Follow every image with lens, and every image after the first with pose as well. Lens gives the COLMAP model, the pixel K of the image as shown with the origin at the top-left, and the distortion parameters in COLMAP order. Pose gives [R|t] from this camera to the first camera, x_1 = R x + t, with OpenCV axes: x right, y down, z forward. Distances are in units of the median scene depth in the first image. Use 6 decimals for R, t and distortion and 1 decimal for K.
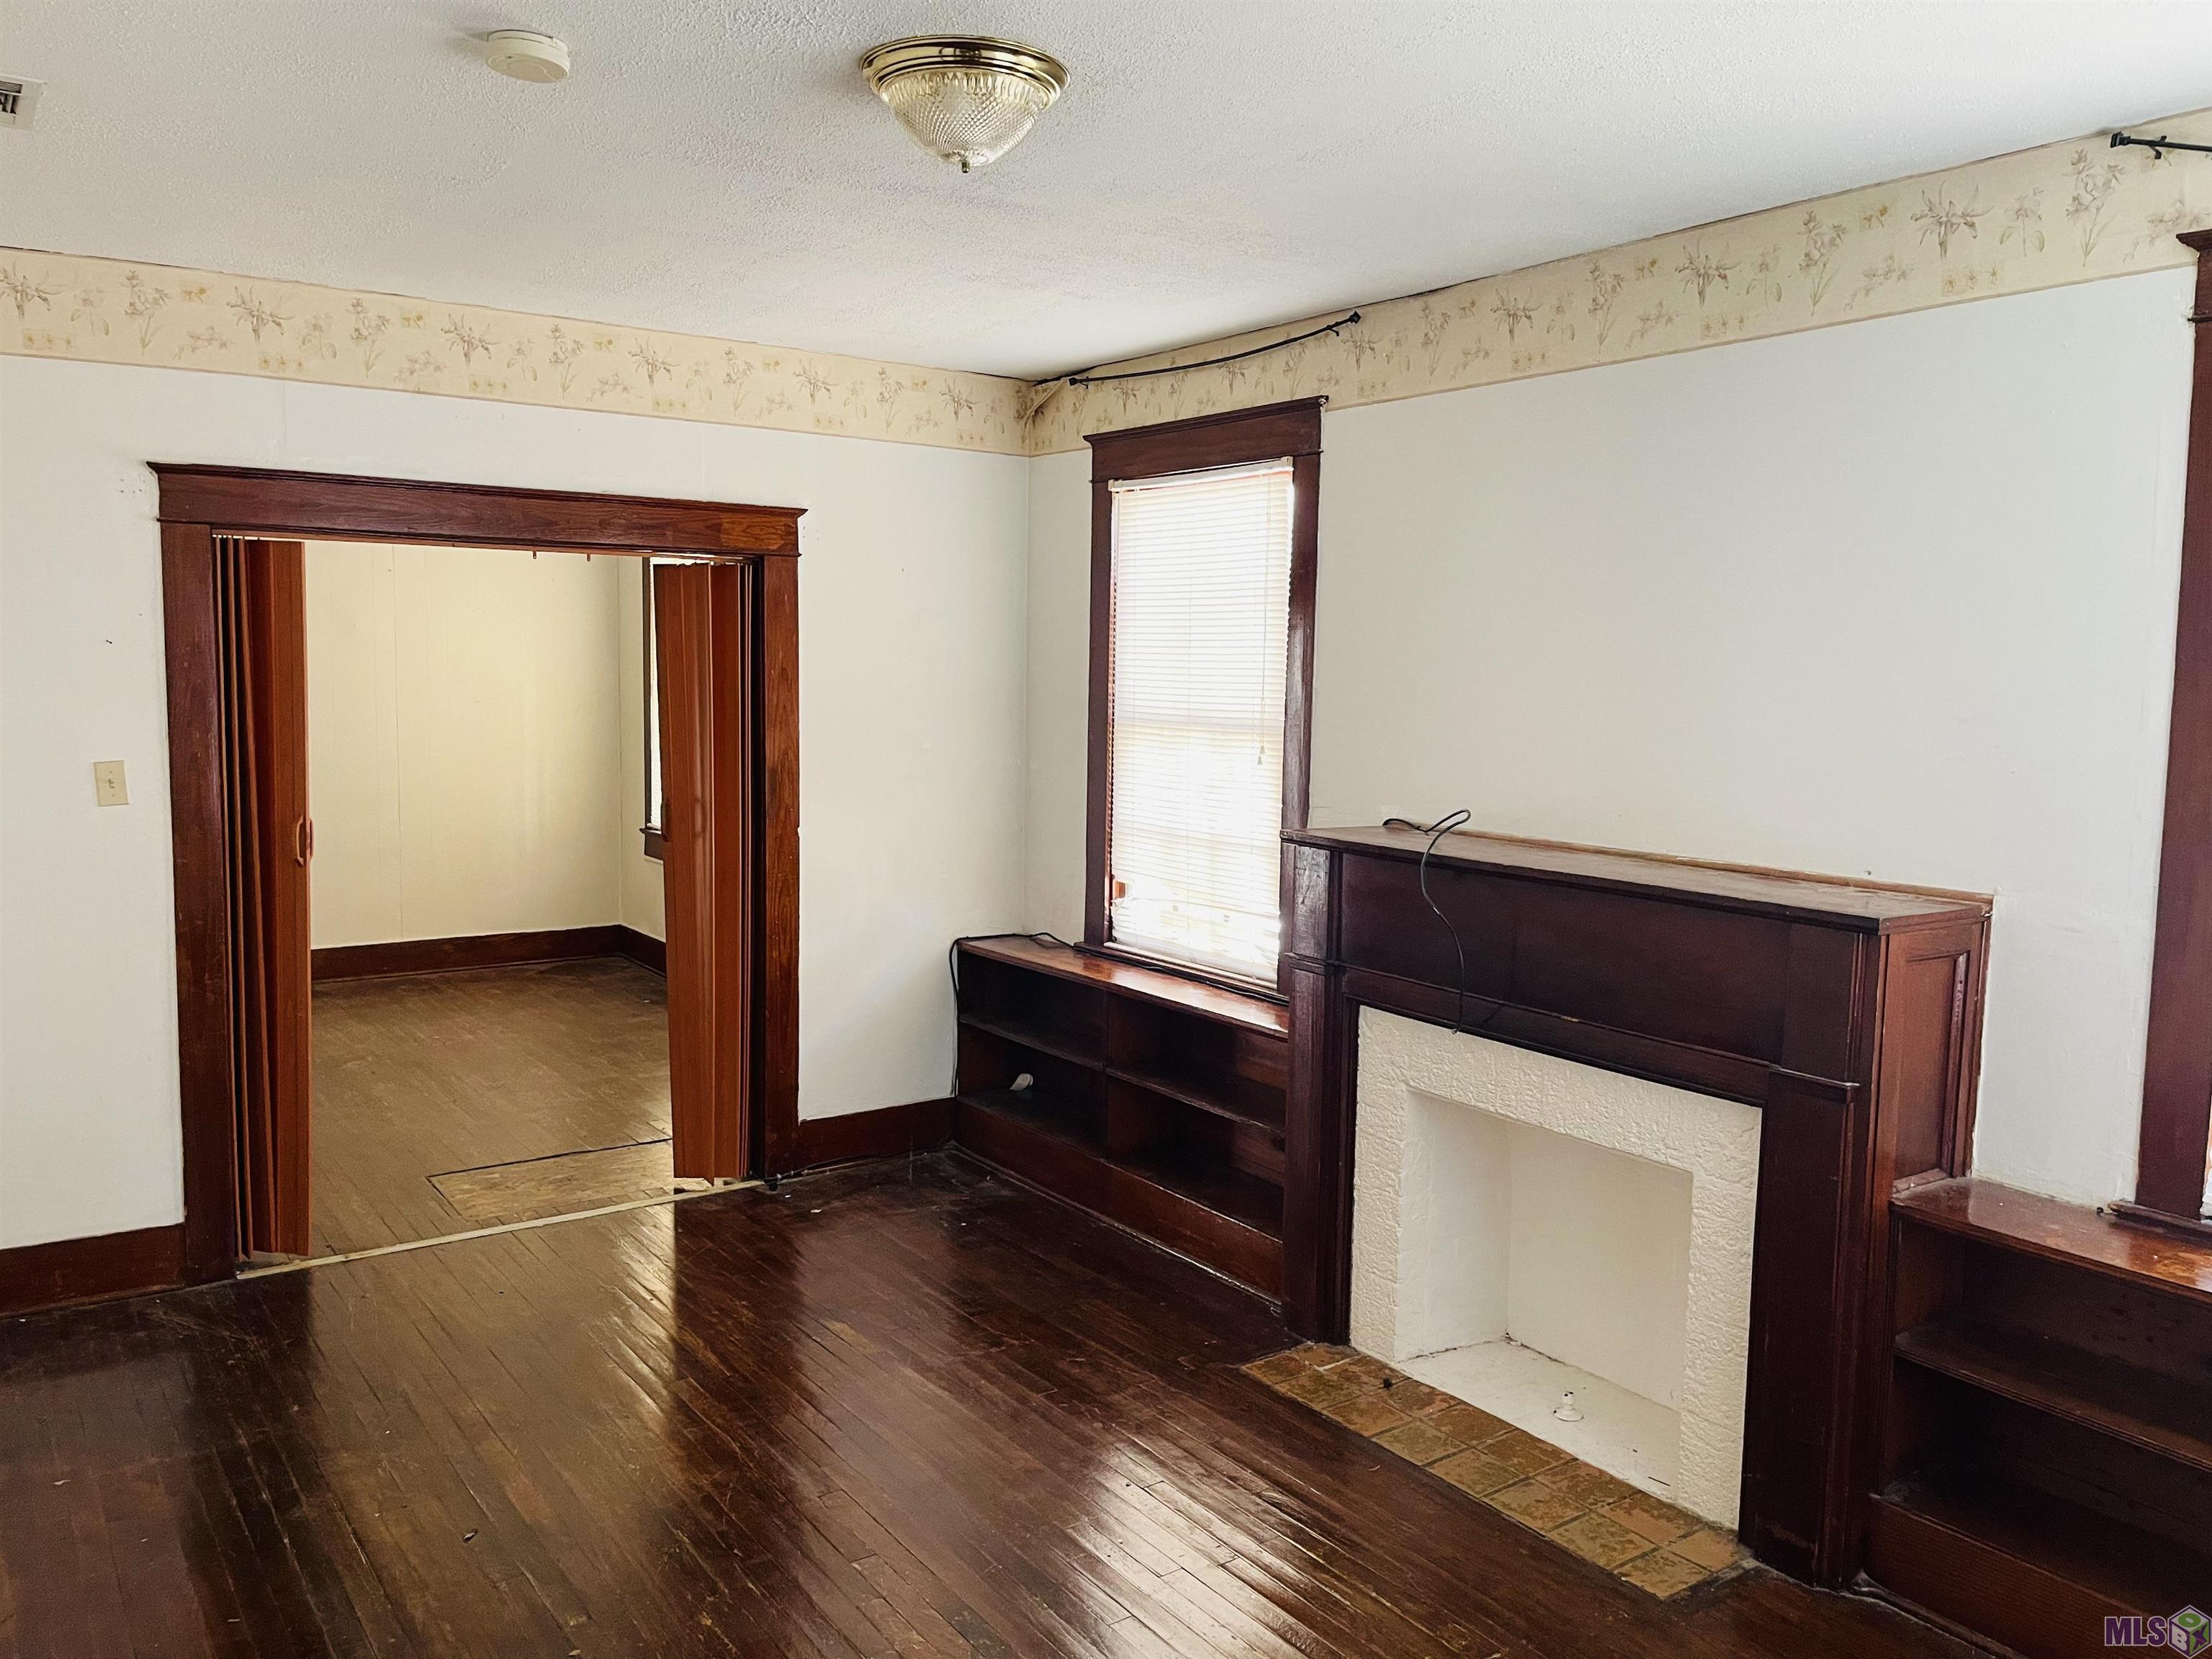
lens RADIAL K [[1677.5, 0, 1110.9], [0, 1677.5, 824.2], [0, 0, 1]] dist [0.077700, -0.091500]
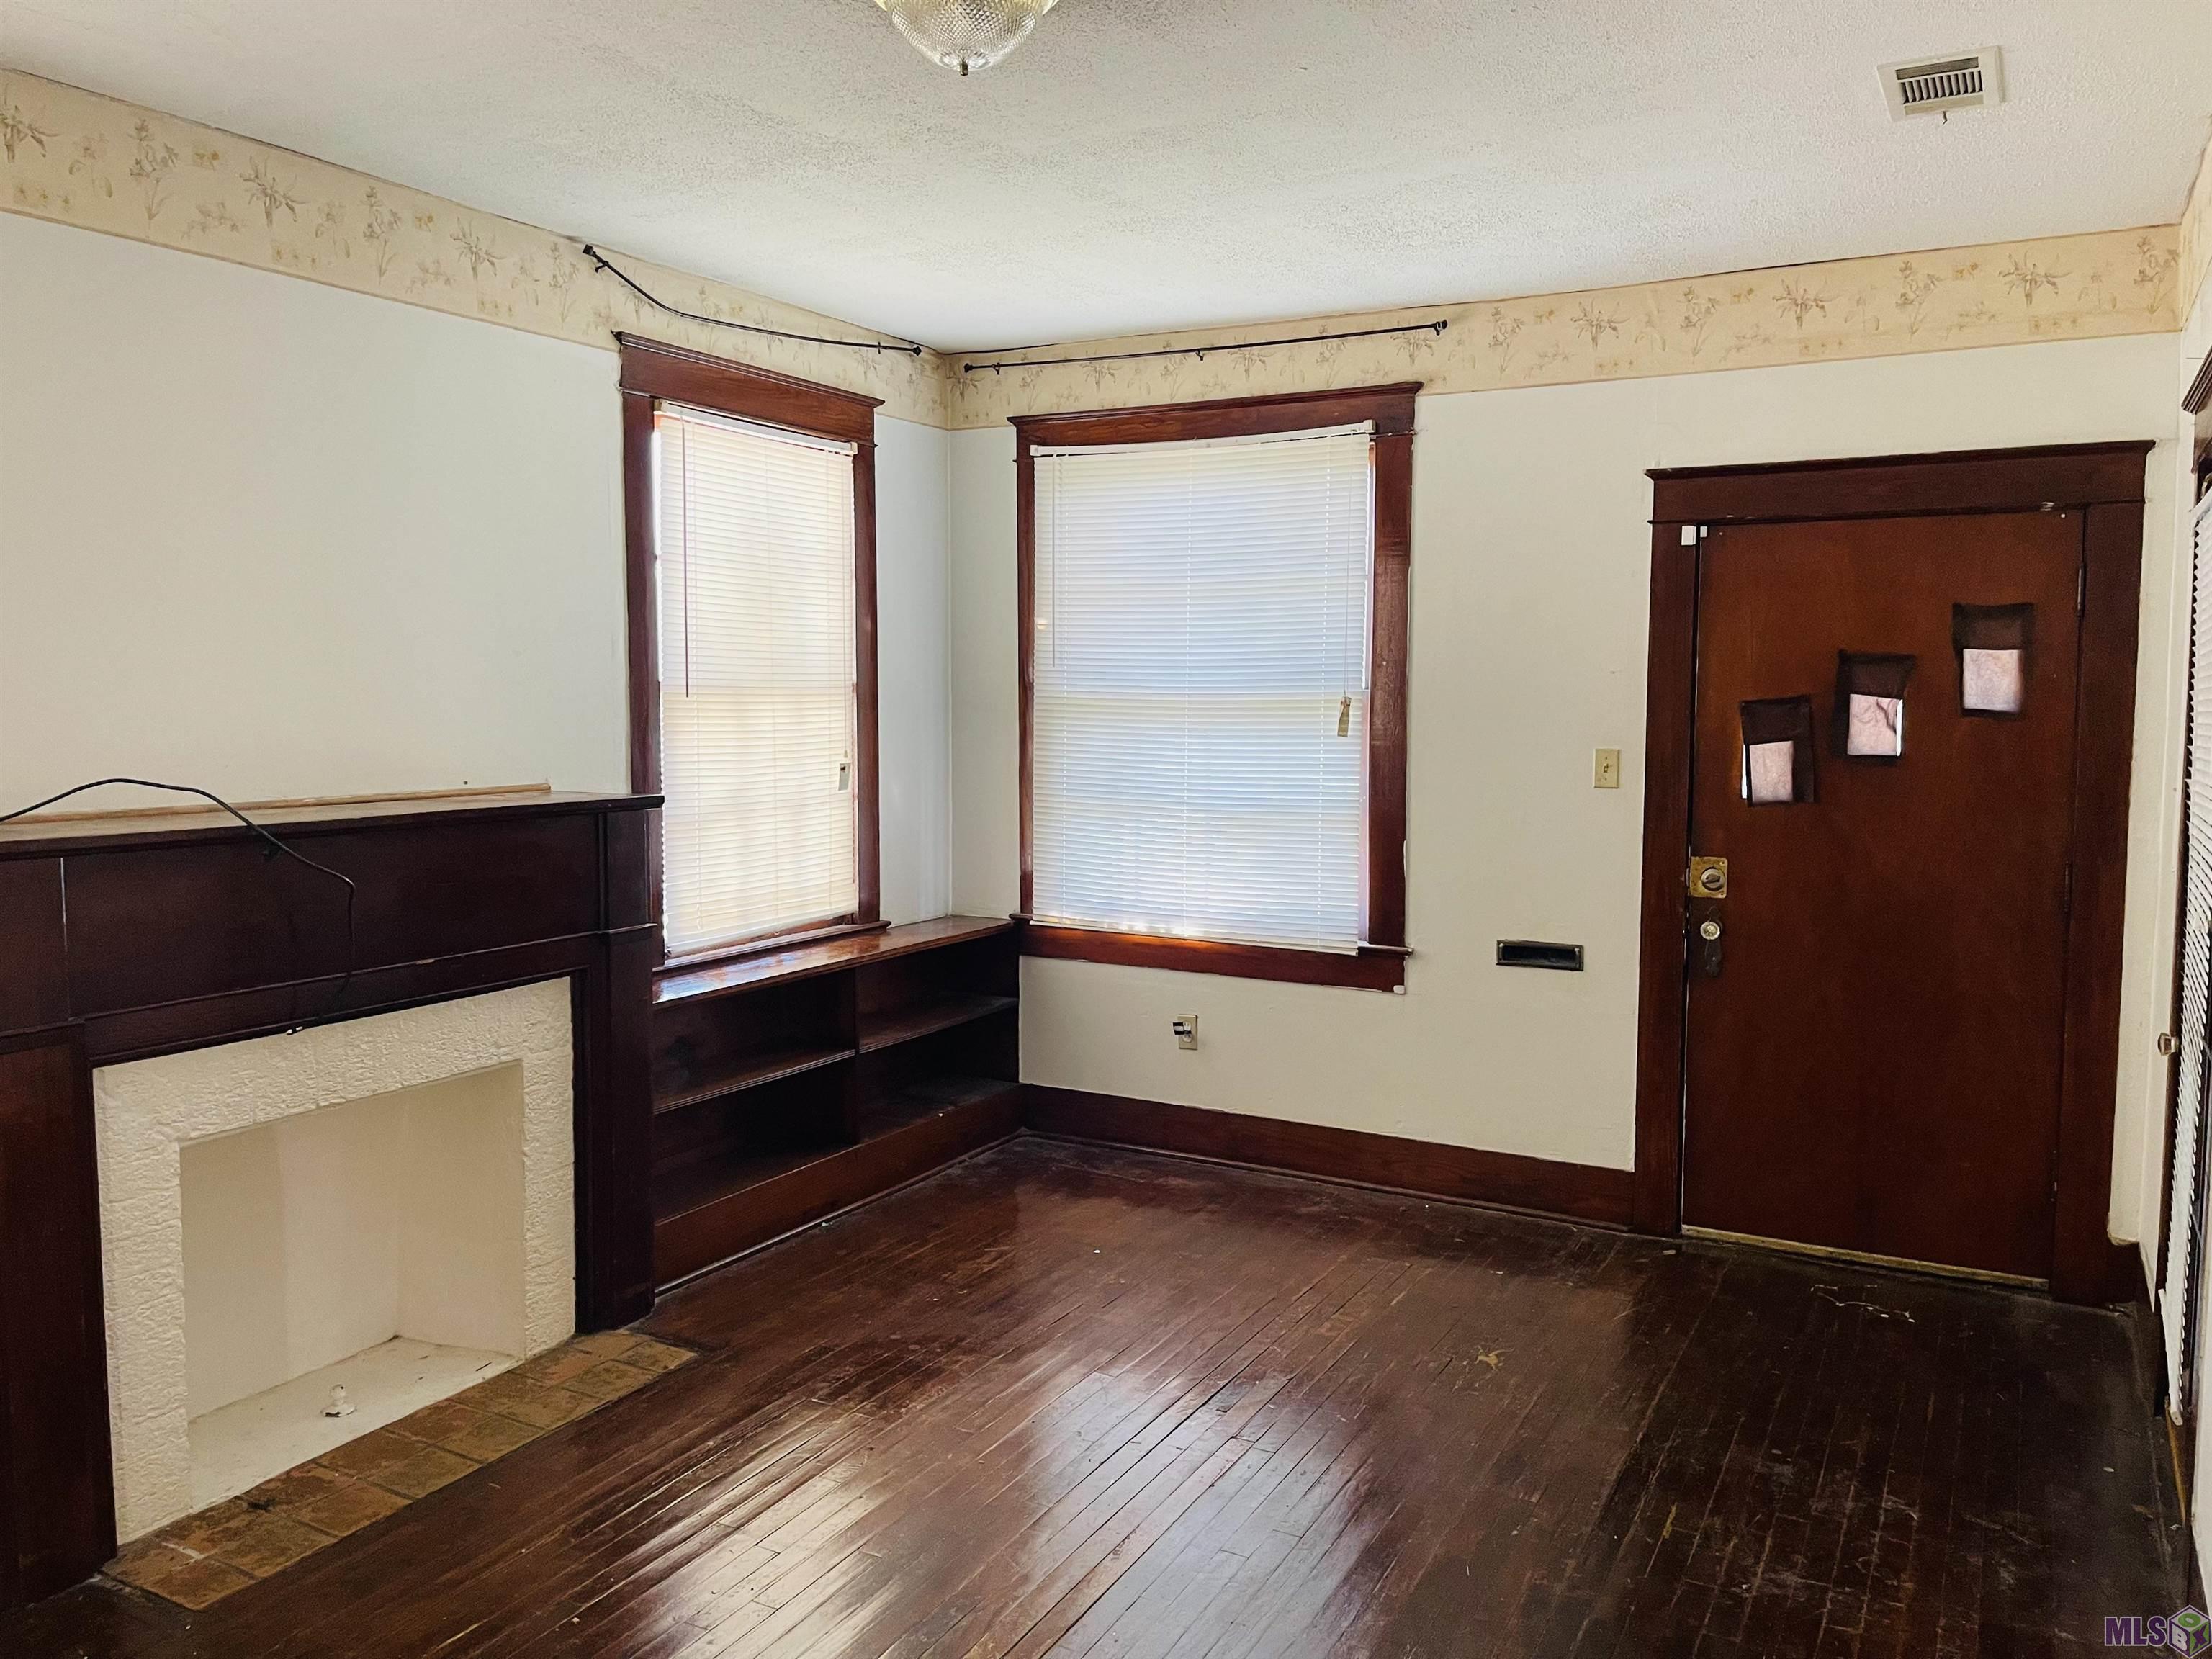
lens RADIAL K [[1677.5, 0, 1142.2], [0, 1677.5, 789.7], [0, 0, 1]] dist [0.077700, -0.091500]
pose [[-0.454352, -0.078830, 0.887328, -0.659740], [0.072734, 0.989469, 0.125147, -0.064559], [-0.887848, 0.121399, -0.443833, 0.890680]]
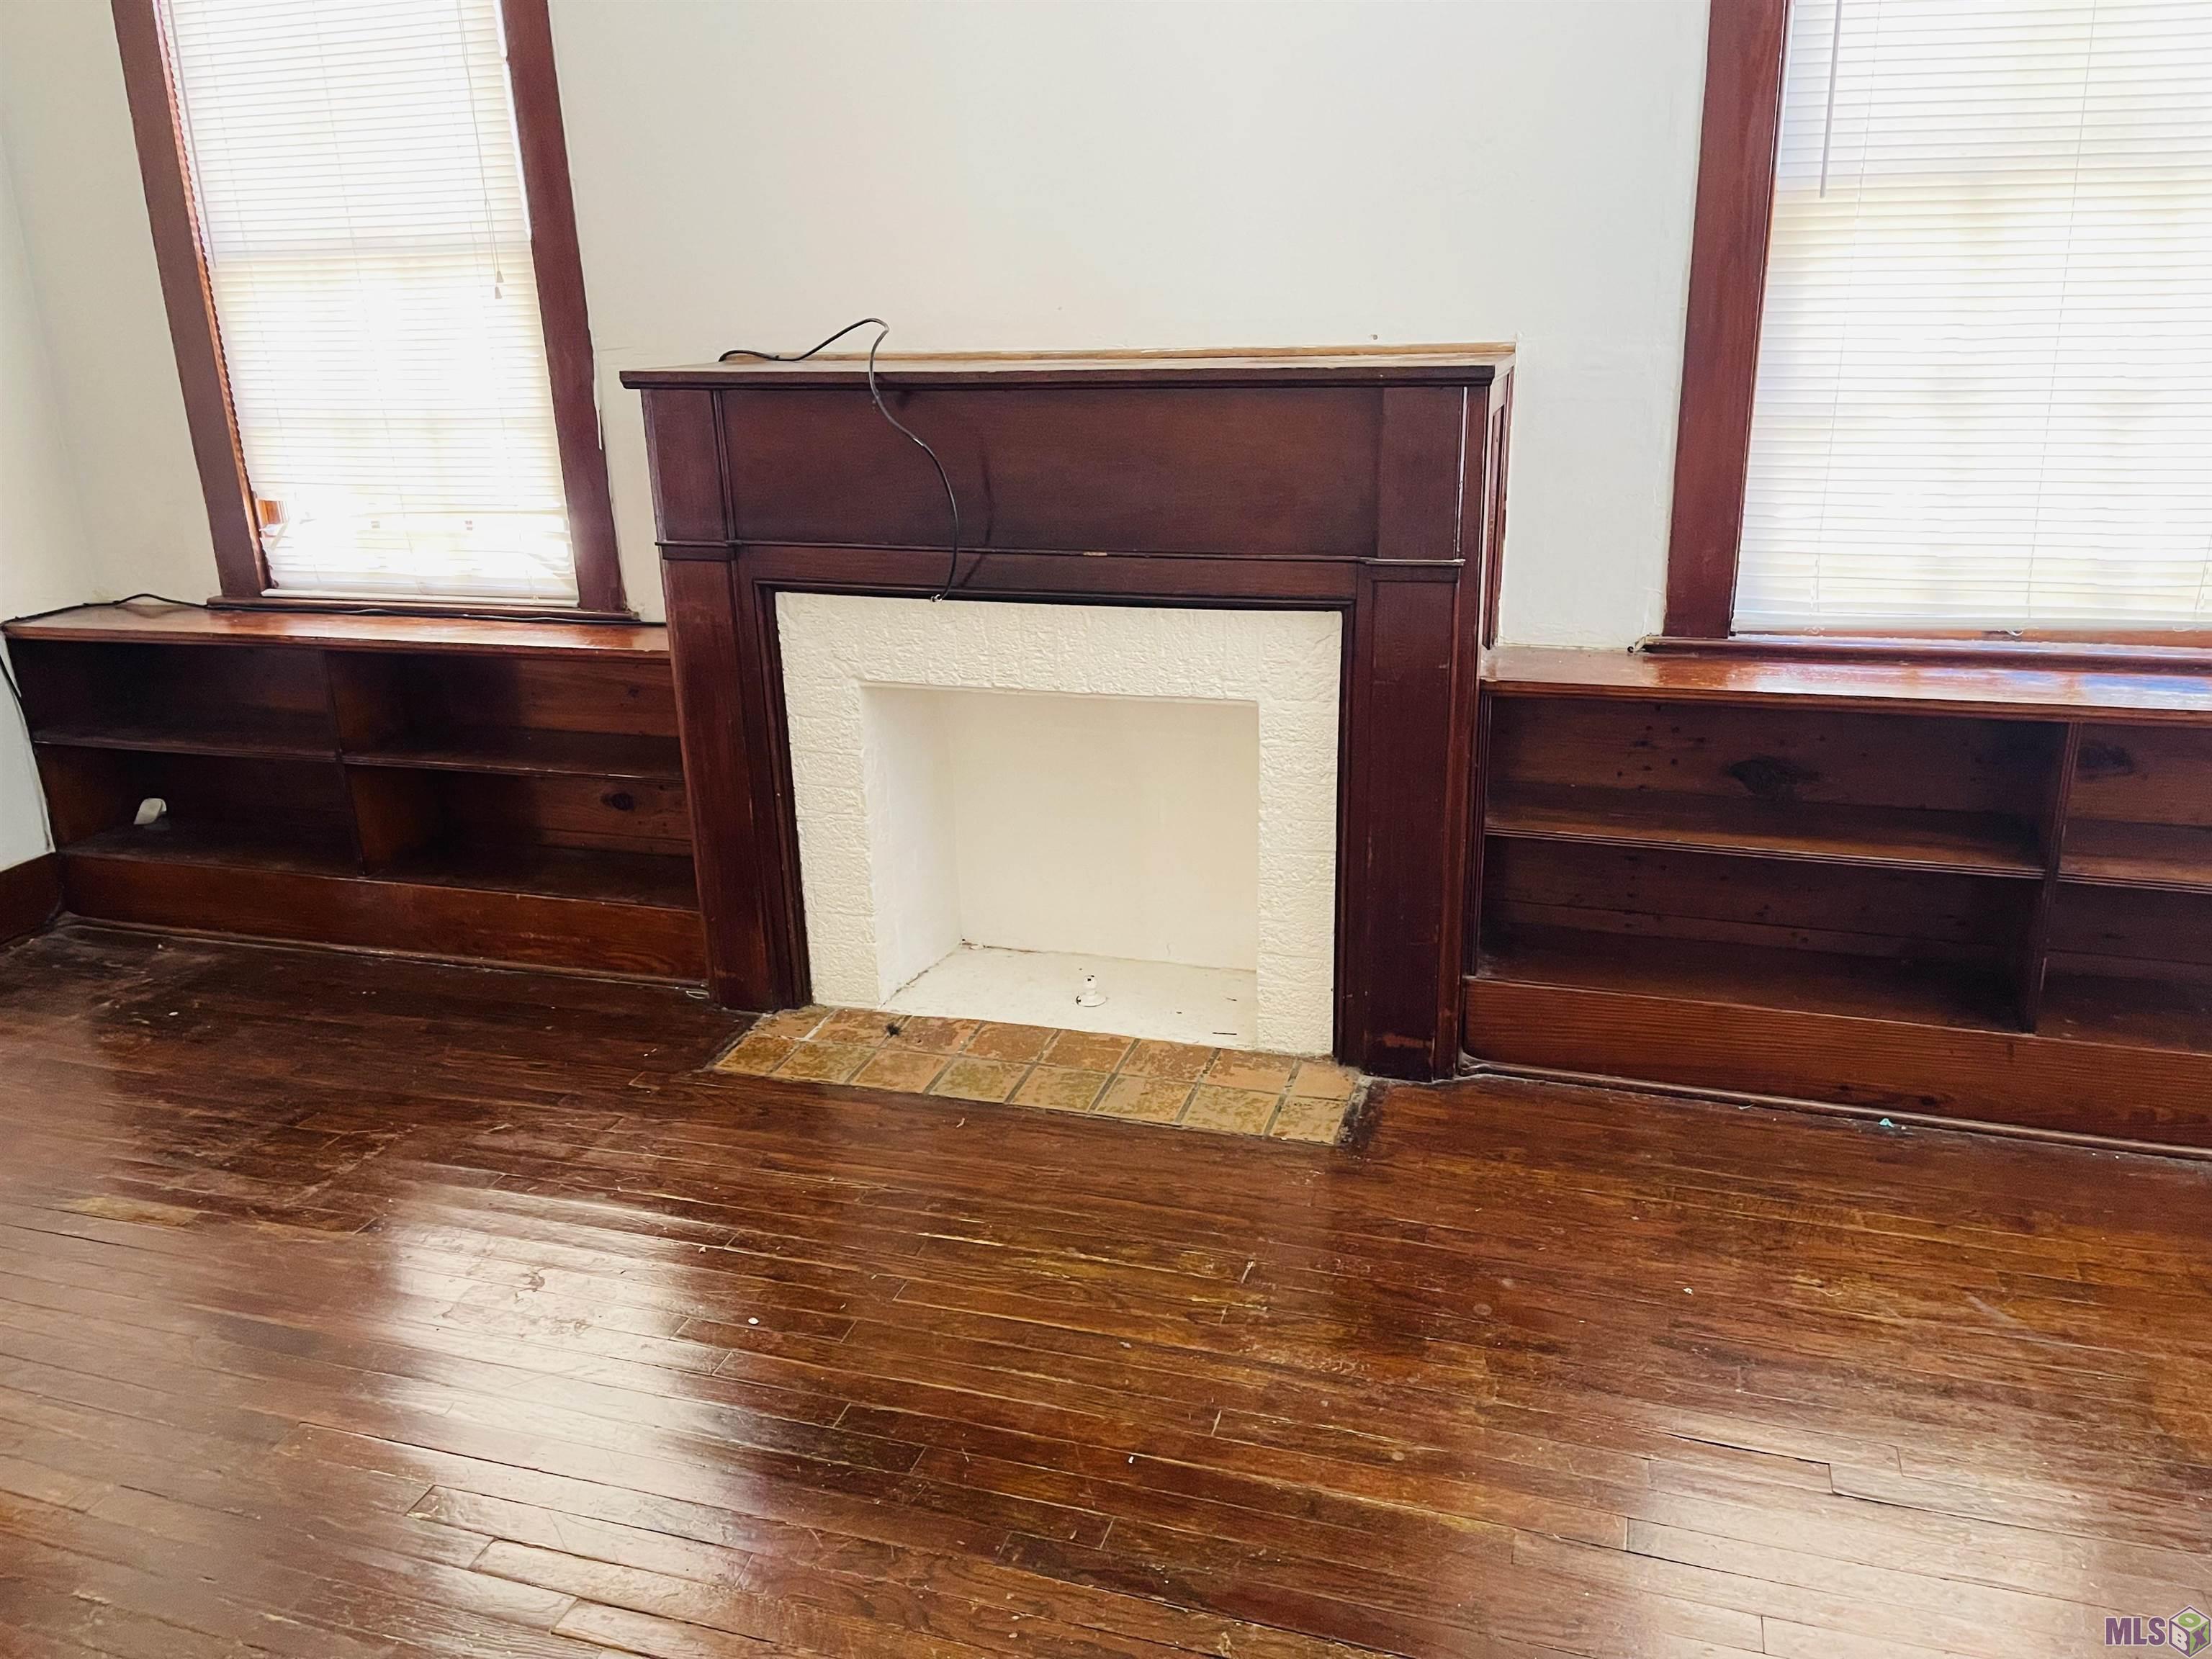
lens RADIAL K [[1677.5, 0, 1099.9], [0, 1677.5, 827.6], [0, 0, 1]] dist [0.077700, -0.091500]
pose [[0.801093, -0.229416, 0.552828, -0.183378], [0.104181, 0.962973, 0.248653, 0.032881], [-0.589404, -0.141600, 0.795332, 0.267927]]
